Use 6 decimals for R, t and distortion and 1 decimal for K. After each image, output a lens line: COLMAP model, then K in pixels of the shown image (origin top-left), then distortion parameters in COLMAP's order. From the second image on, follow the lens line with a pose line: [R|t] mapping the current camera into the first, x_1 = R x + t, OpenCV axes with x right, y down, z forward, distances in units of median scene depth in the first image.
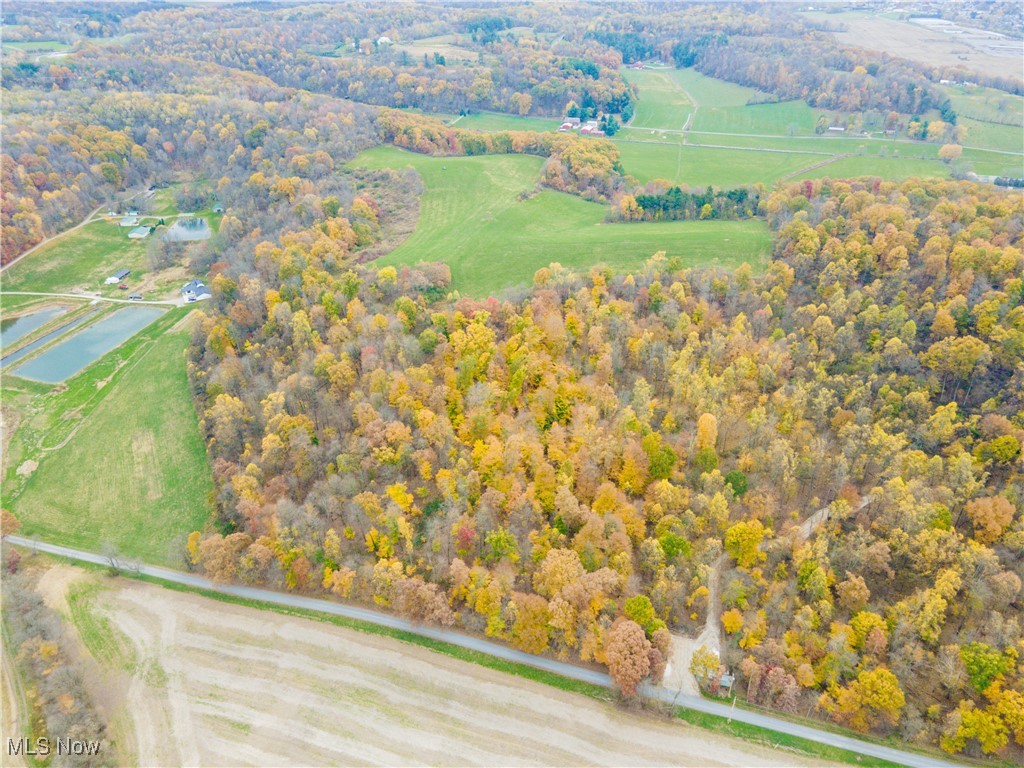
lens RADIAL K [[756.4, 0, 507.4], [0, 756.4, 381.1], [0, 0, 1]] dist [0.025409, 0.045515]
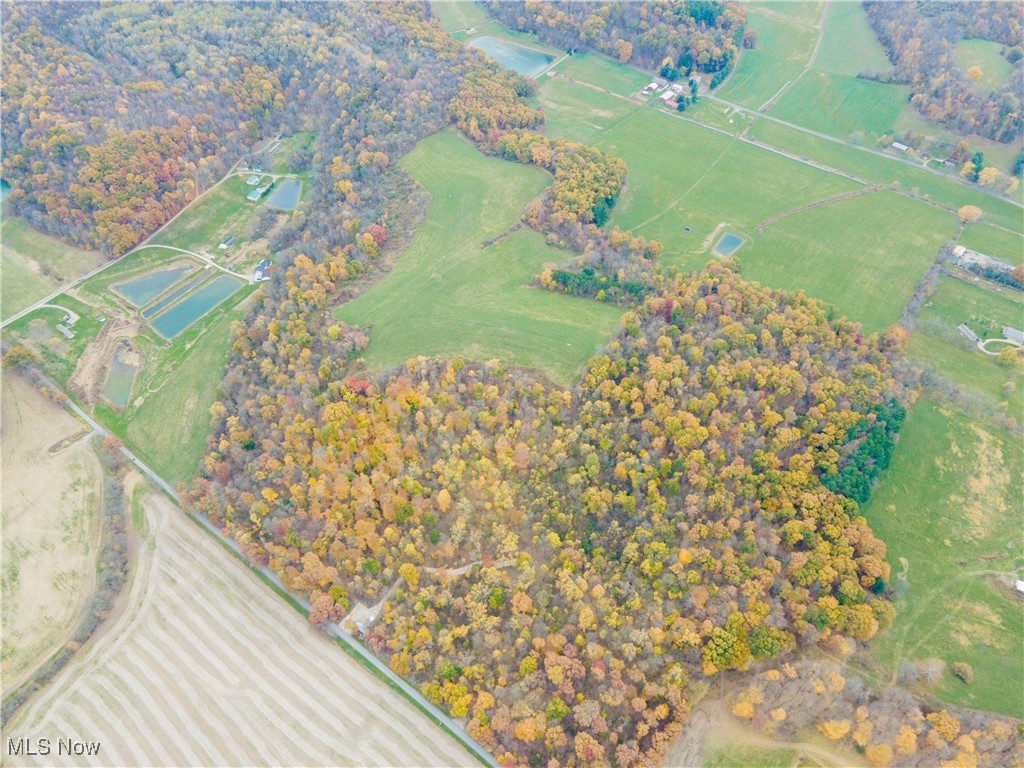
lens RADIAL K [[756.4, 0, 507.4], [0, 756.4, 381.1], [0, 0, 1]] dist [0.025409, 0.045515]
pose [[0.933386, 0.271967, -0.234146, 0.676645], [-0.182932, 0.921884, 0.341565, -0.751851], [0.308750, -0.275979, 0.910225, -0.453849]]
